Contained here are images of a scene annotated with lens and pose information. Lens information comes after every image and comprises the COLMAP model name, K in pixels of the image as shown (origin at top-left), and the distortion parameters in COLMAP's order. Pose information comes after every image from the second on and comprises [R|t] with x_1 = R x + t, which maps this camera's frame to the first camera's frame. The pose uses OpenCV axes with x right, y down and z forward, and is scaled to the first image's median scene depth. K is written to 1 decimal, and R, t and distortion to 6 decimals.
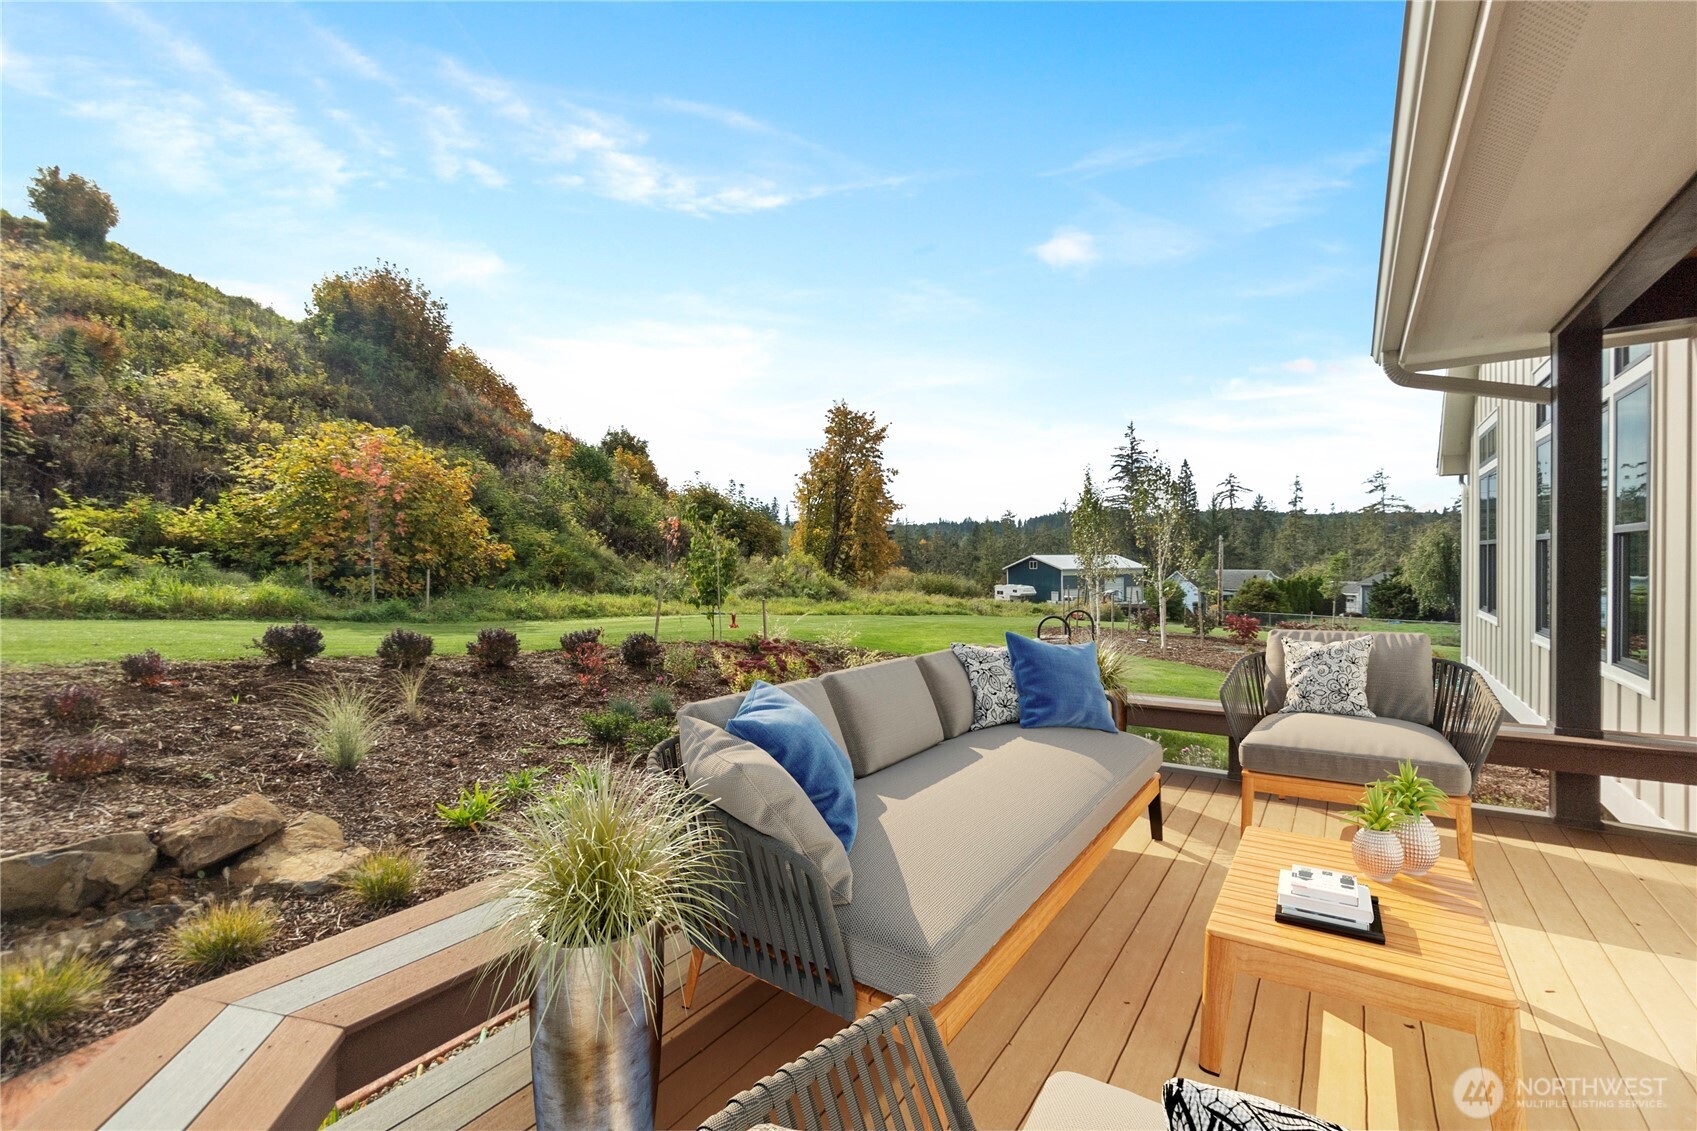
lens RADIAL K [[731.2, 0, 850.6], [0, 731.2, 570.2], [0, 0, 1]] dist [-0.011338, -0.000173]
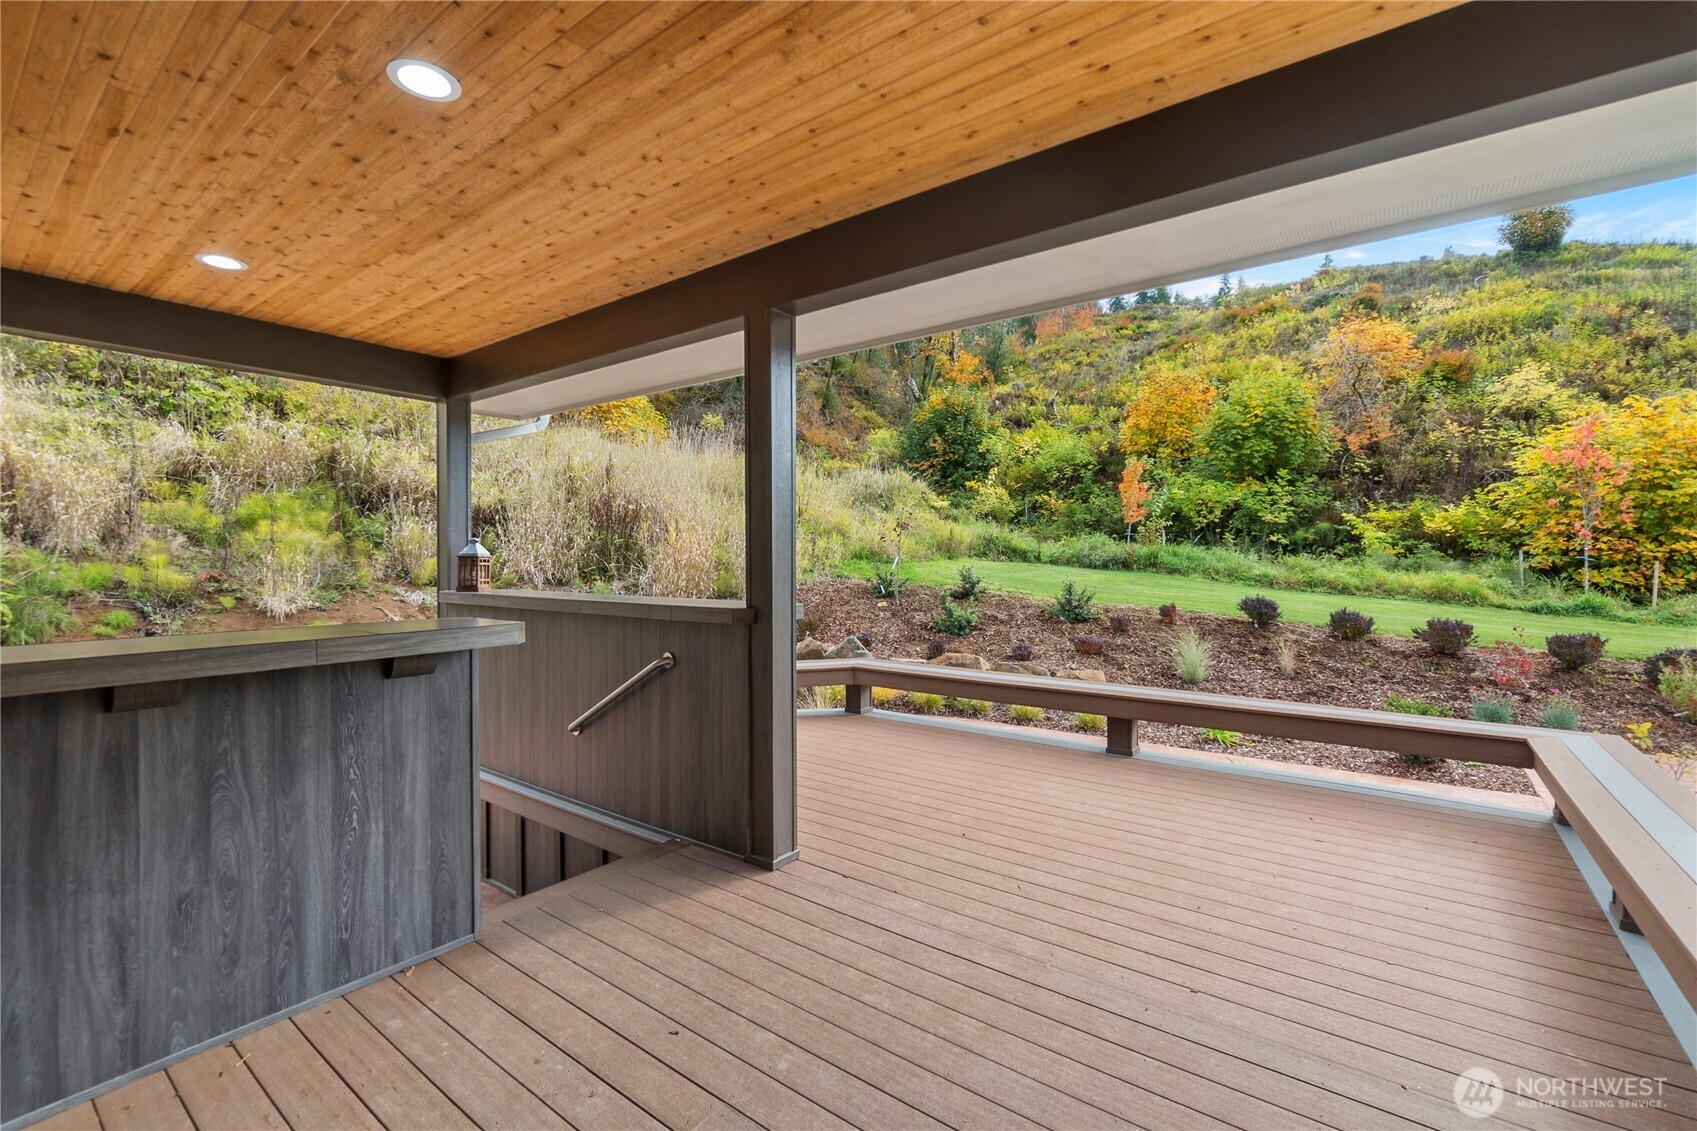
lens RADIAL K [[731.2, 0, 845.0], [0, 731.2, 560.3], [0, 0, 1]] dist [-0.011338, -0.000173]
pose [[-0.053077, 0.008296, -0.998556, 0.177489], [-0.007401, 0.999935, 0.008701, -0.000588], [0.998563, 0.007852, -0.053012, 0.058297]]
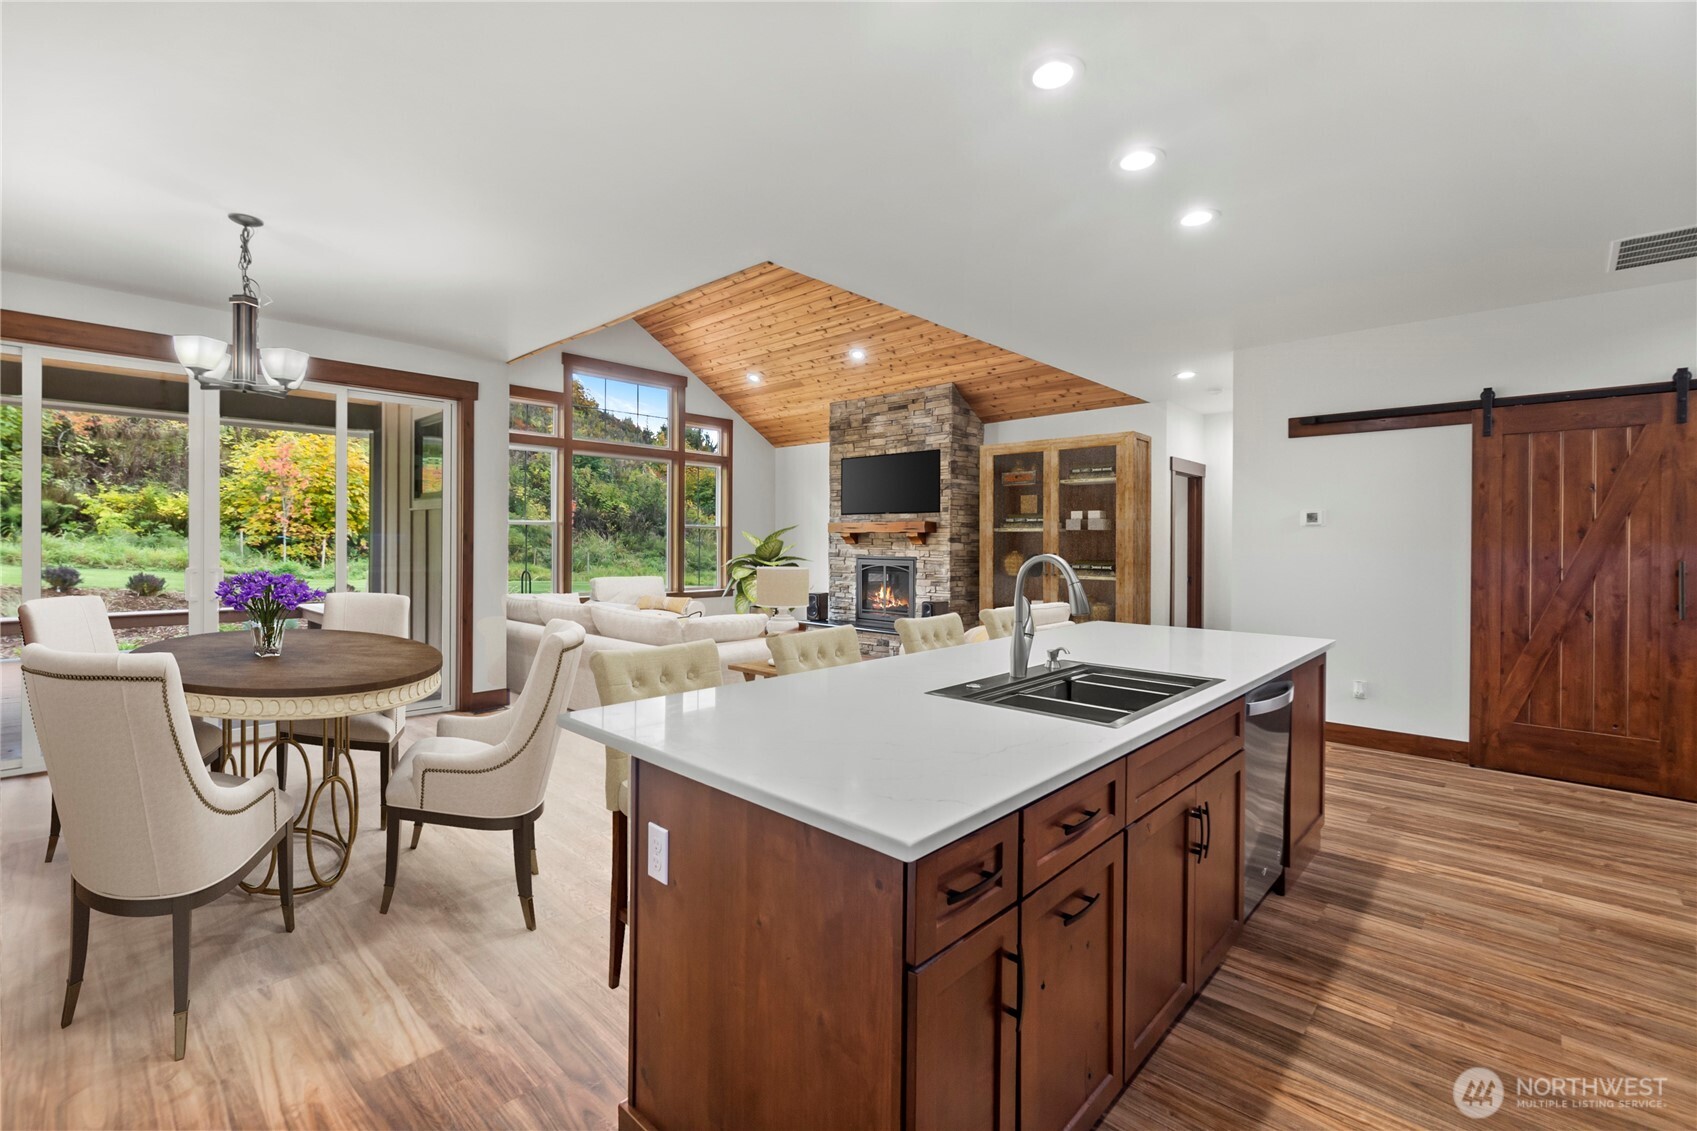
lens RADIAL K [[731.2, 0, 840.7], [0, 731.2, 542.3], [0, 0, 1]] dist [-0.011338, -0.000173]
pose [[0.988566, 0.012864, -0.150240, 0.325212], [-0.014125, 0.999873, -0.007333, 0.000676], [0.150127, 0.009372, 0.988622, -0.105569]]
